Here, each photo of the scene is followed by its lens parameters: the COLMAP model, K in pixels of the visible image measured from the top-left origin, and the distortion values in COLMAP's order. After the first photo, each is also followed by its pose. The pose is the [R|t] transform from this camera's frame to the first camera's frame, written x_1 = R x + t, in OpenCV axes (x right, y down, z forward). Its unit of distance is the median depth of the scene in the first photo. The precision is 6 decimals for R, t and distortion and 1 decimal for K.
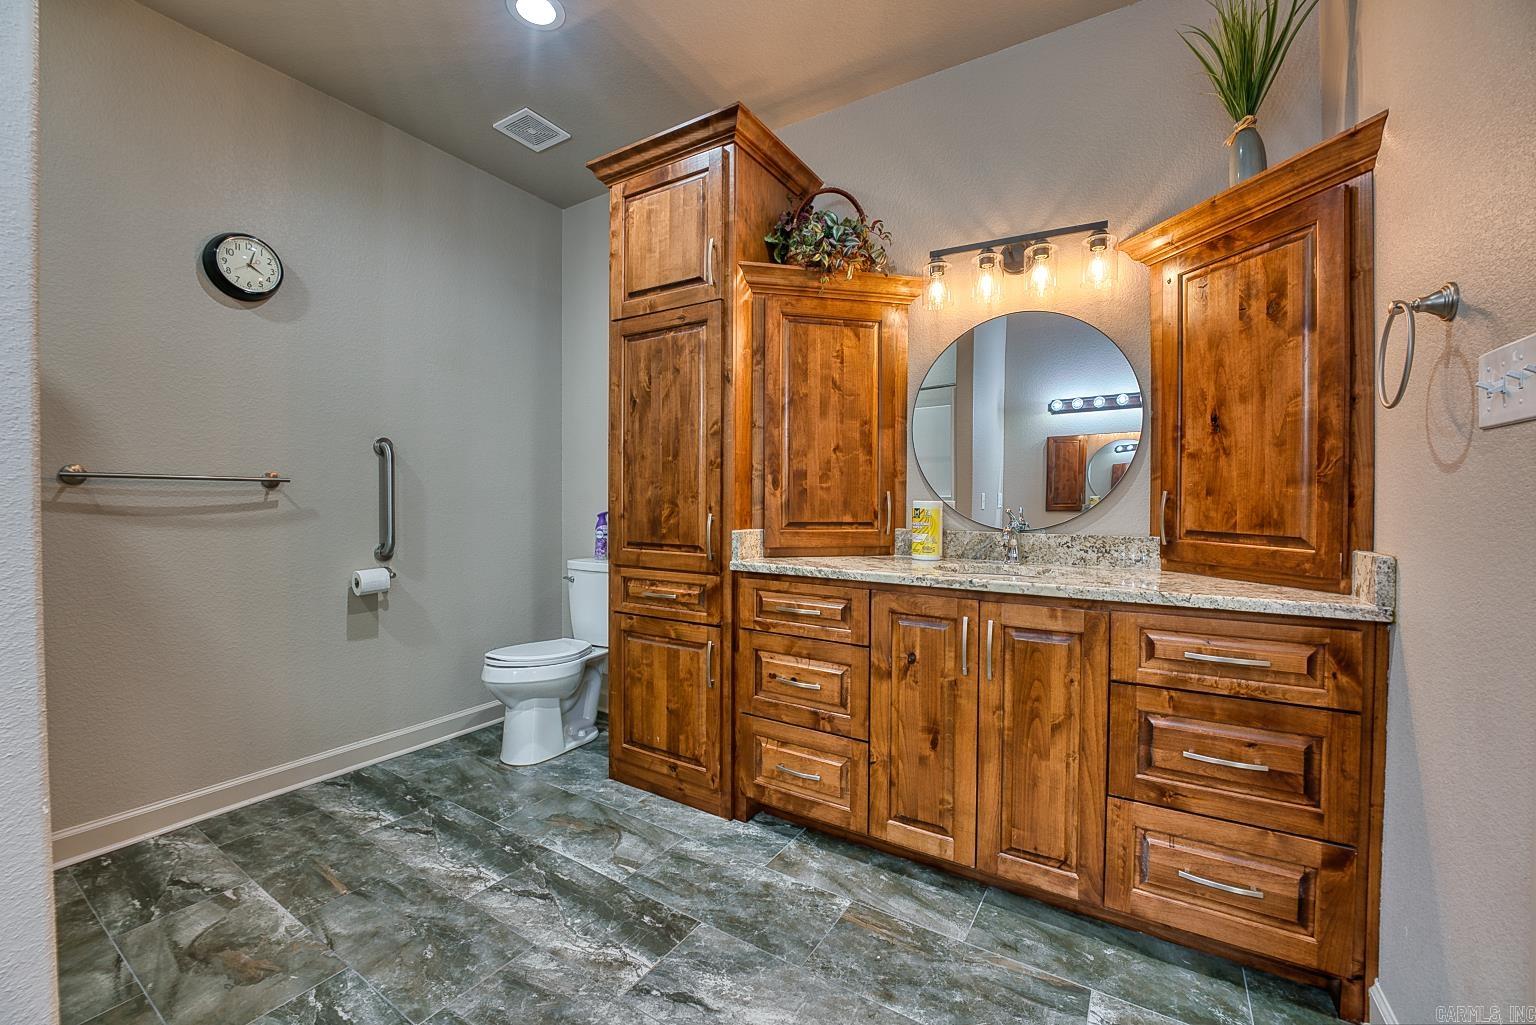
lens RADIAL K [[620.4, 0, 762.4], [0, 620.4, 507.3], [0, 0, 1]] dist [-0.031359, 0.004594]
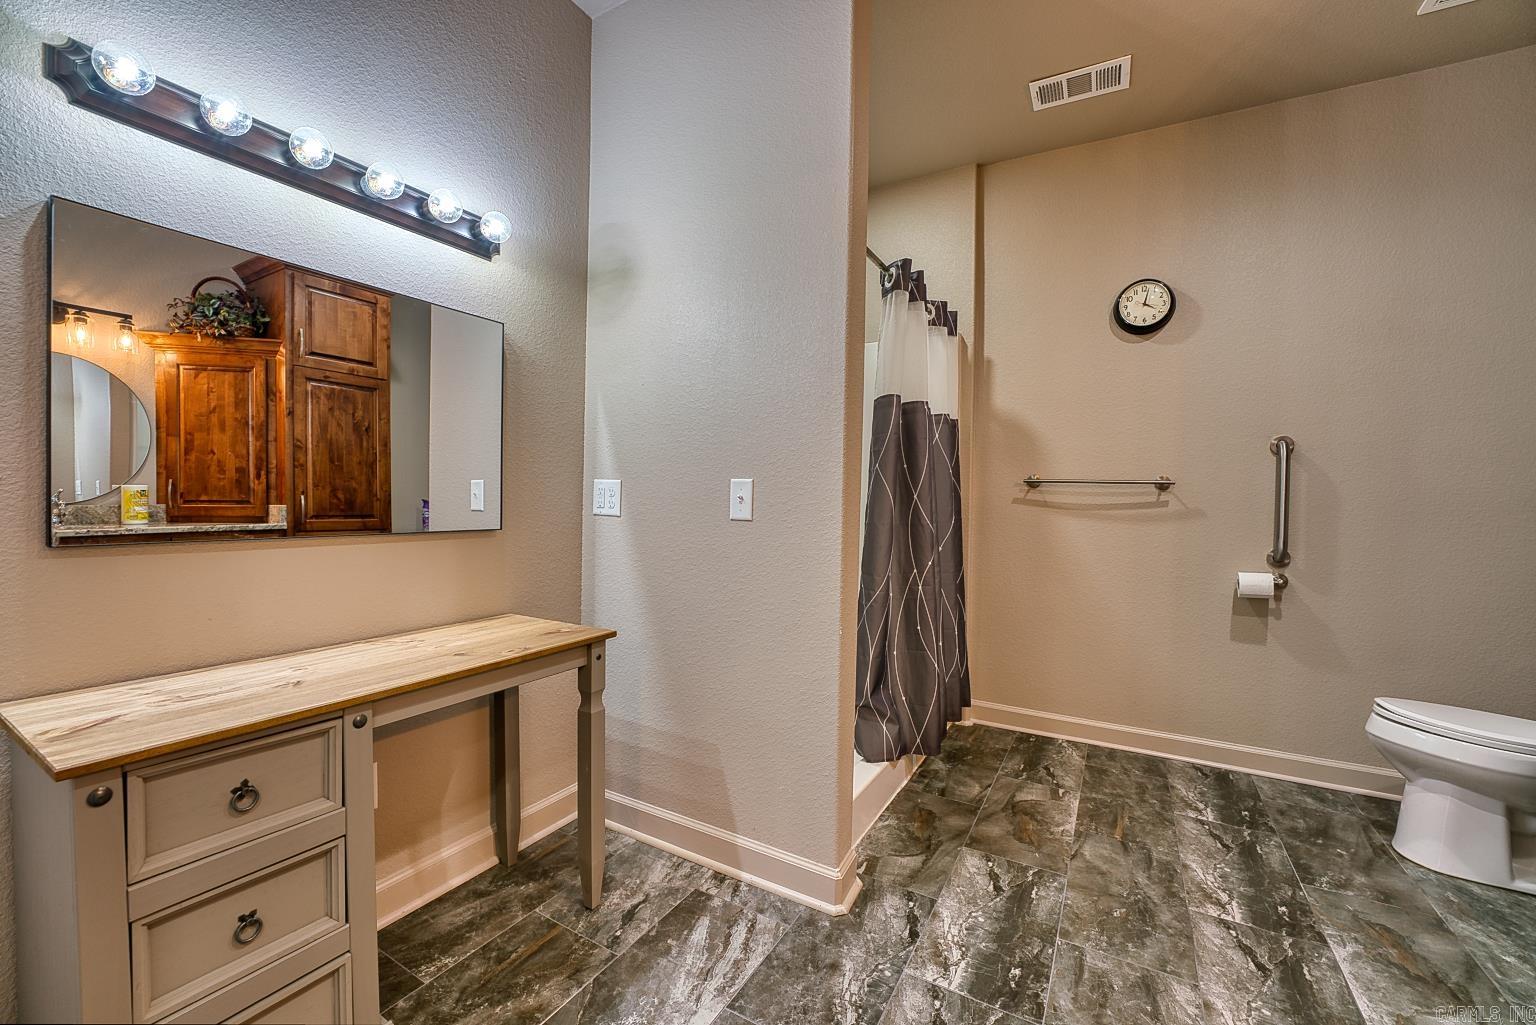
lens RADIAL K [[620.4, 0, 762.4], [0, 620.4, 507.3], [0, 0, 1]] dist [-0.031359, 0.004594]
pose [[0.041623, 0.016922, -0.998990, 0.387163], [-0.034021, 0.999301, 0.015510, 0.011621], [0.998554, 0.033341, 0.042169, 0.229953]]
